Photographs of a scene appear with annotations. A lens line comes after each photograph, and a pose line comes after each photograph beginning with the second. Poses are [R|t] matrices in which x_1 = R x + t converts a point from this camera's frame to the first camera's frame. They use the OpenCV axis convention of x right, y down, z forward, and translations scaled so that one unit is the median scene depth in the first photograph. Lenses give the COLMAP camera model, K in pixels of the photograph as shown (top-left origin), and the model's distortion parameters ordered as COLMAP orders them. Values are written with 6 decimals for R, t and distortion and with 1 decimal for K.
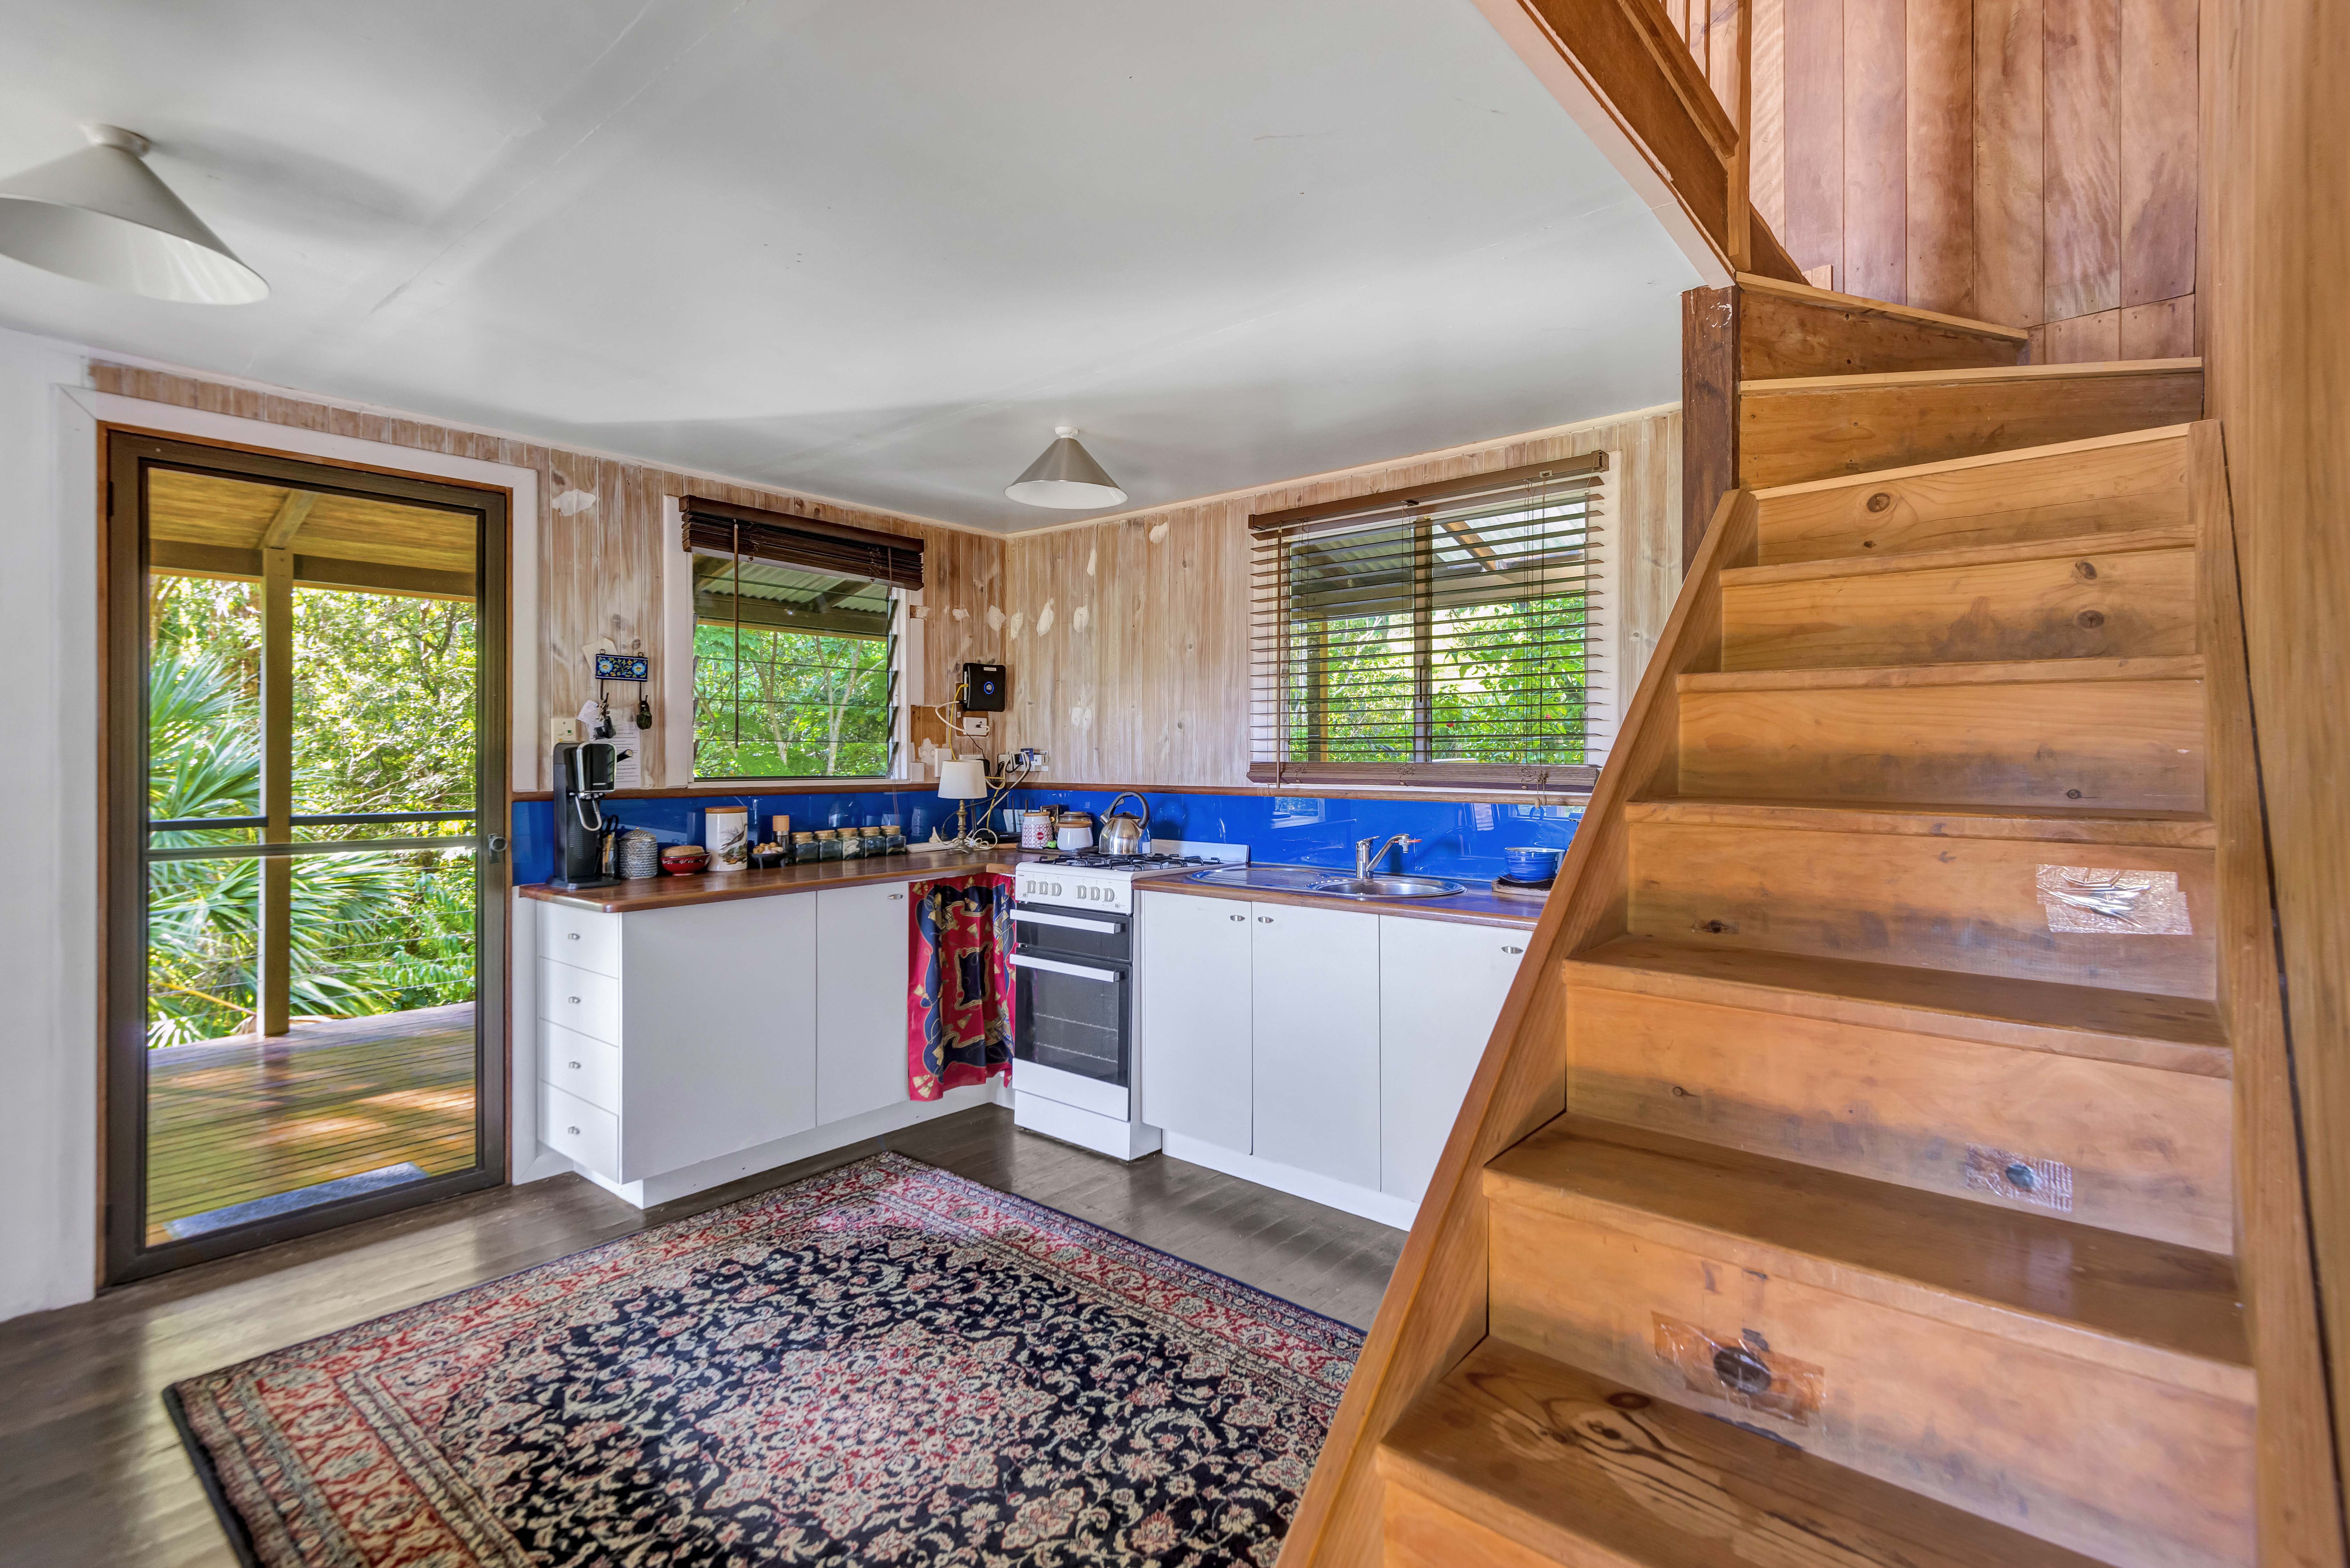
lens RADIAL K [[1089.7, 0, 1206.2], [0, 1089.7, 755.9], [0, 0, 1]] dist [0.026121, -0.013008]
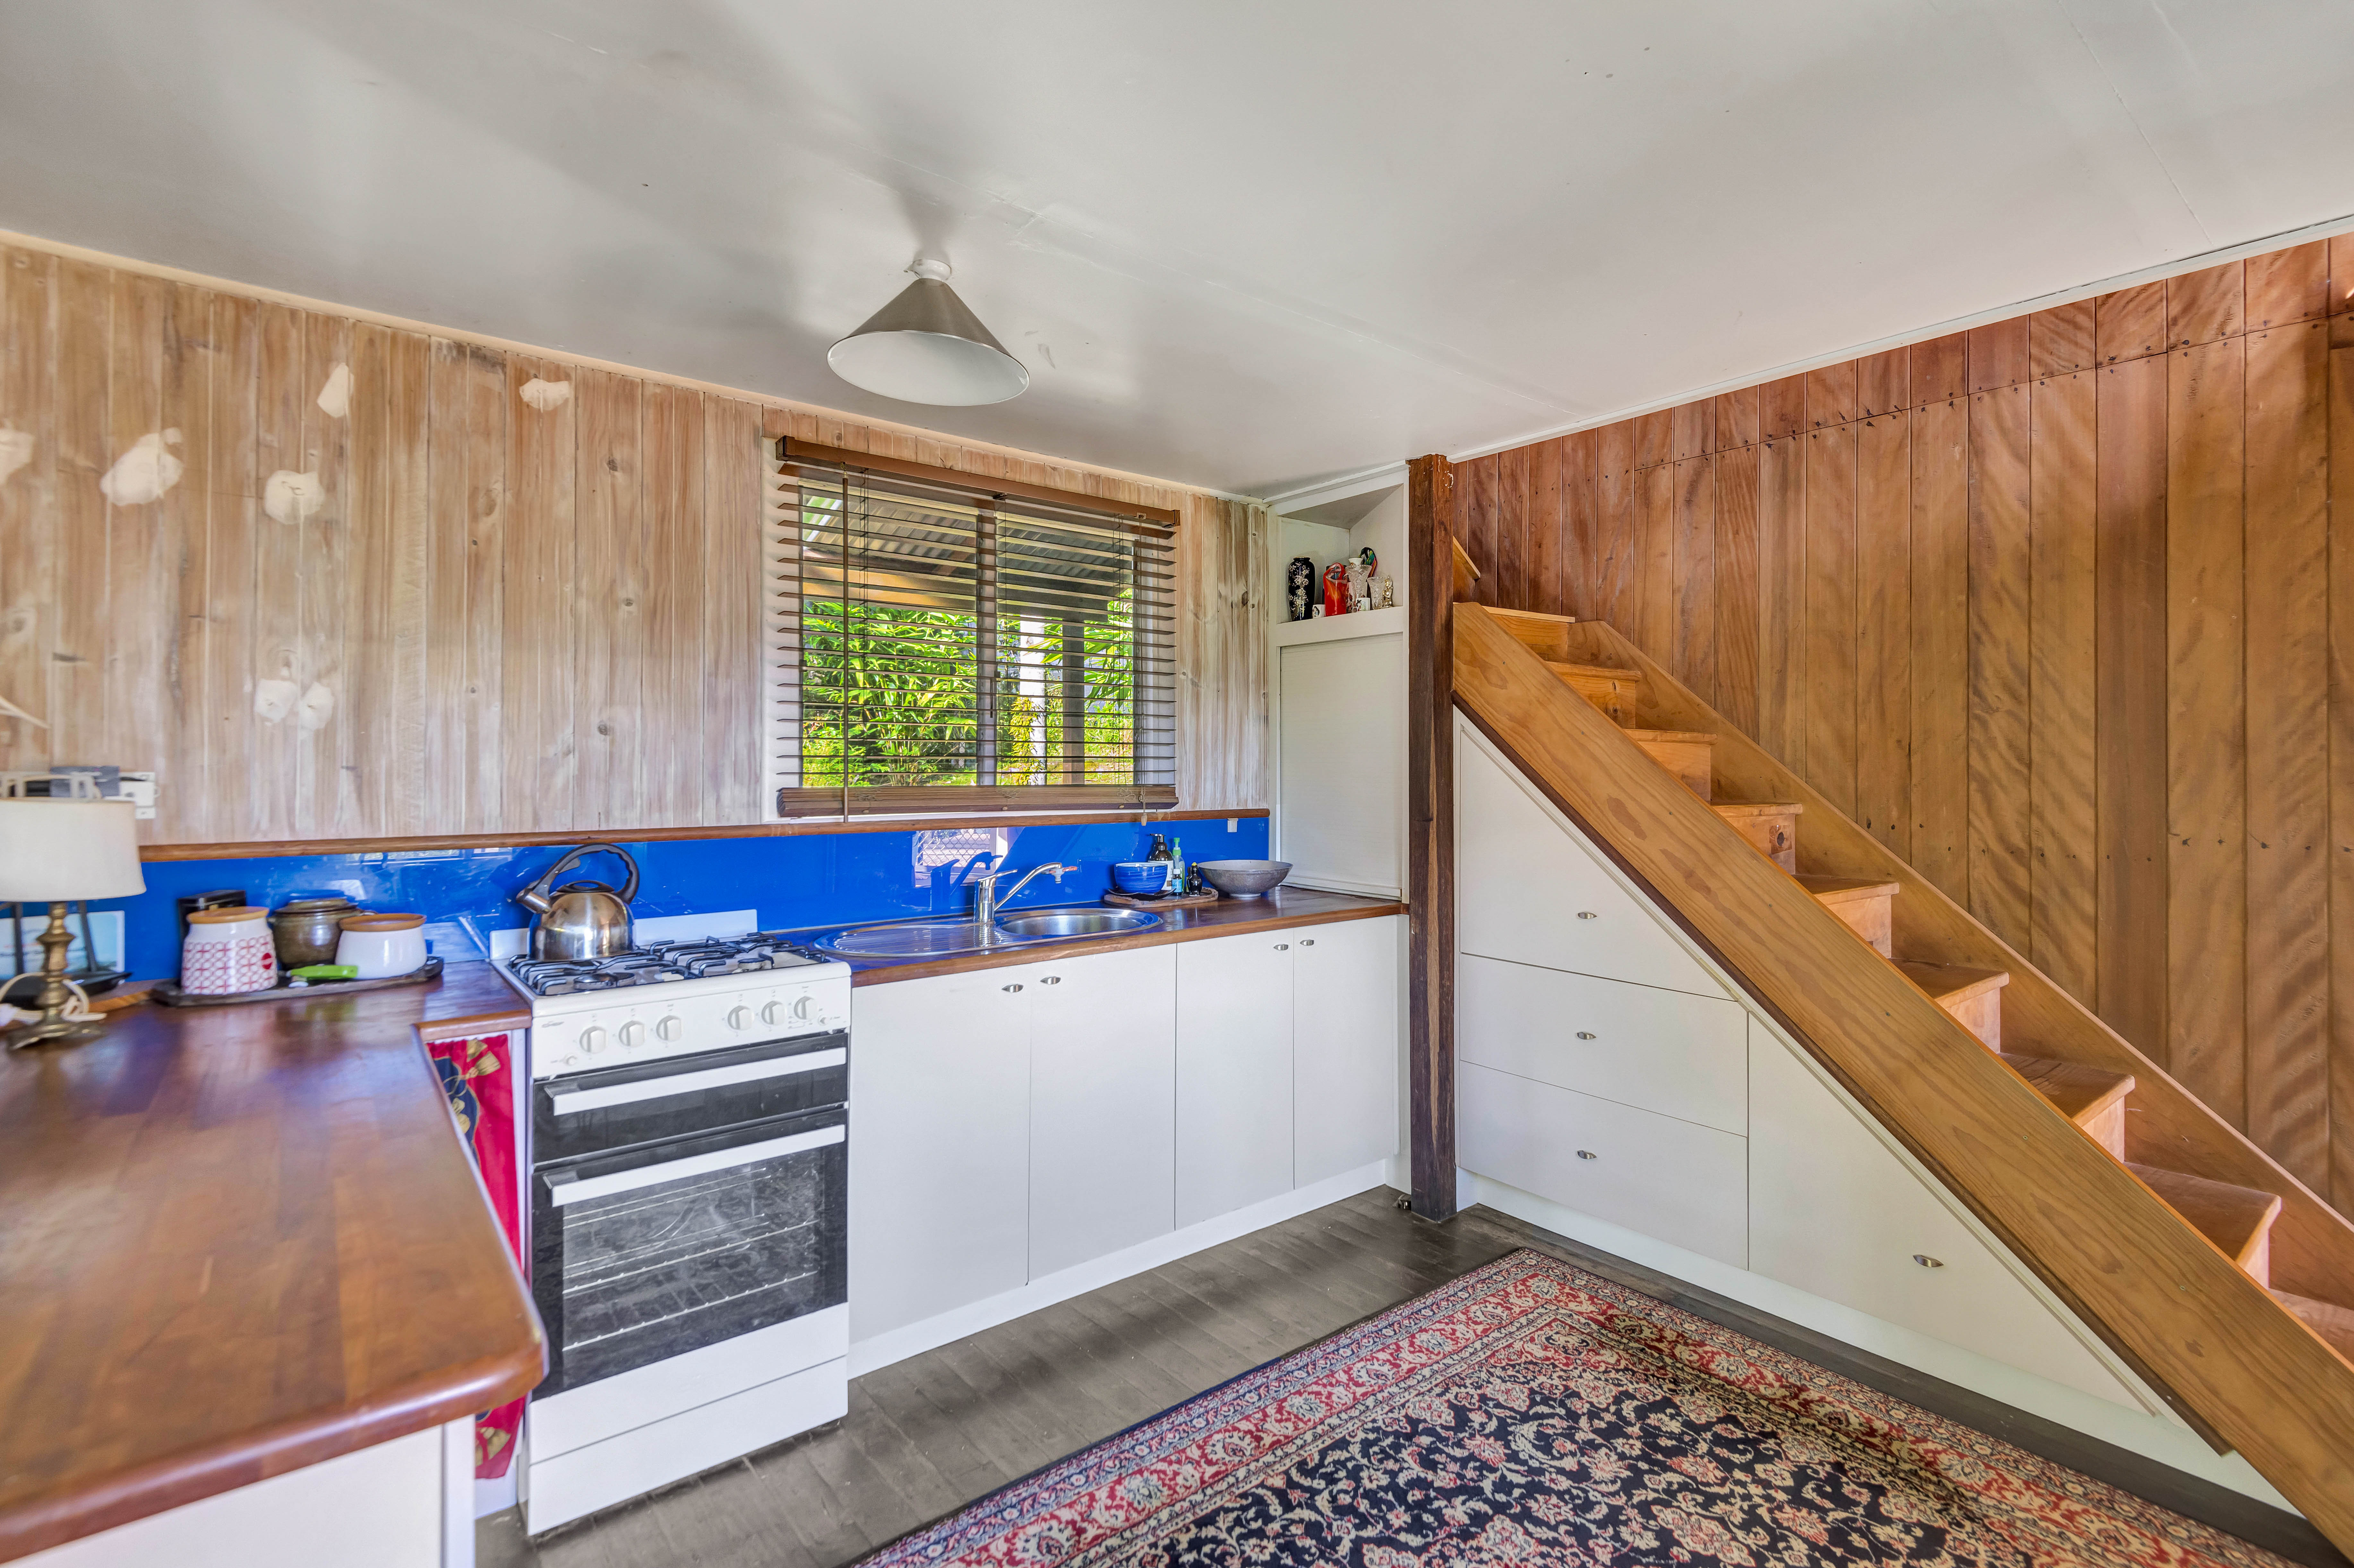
lens RADIAL K [[1091.6, 0, 1191.9], [0, 1091.6, 755.0], [0, 0, 1]] dist [0.026121, -0.013008]
pose [[0.199358, 0.007175, 0.979900, -0.925351], [-0.001625, 0.999974, -0.006992, -0.016566], [-0.979925, -0.000199, 0.199365, 0.932321]]
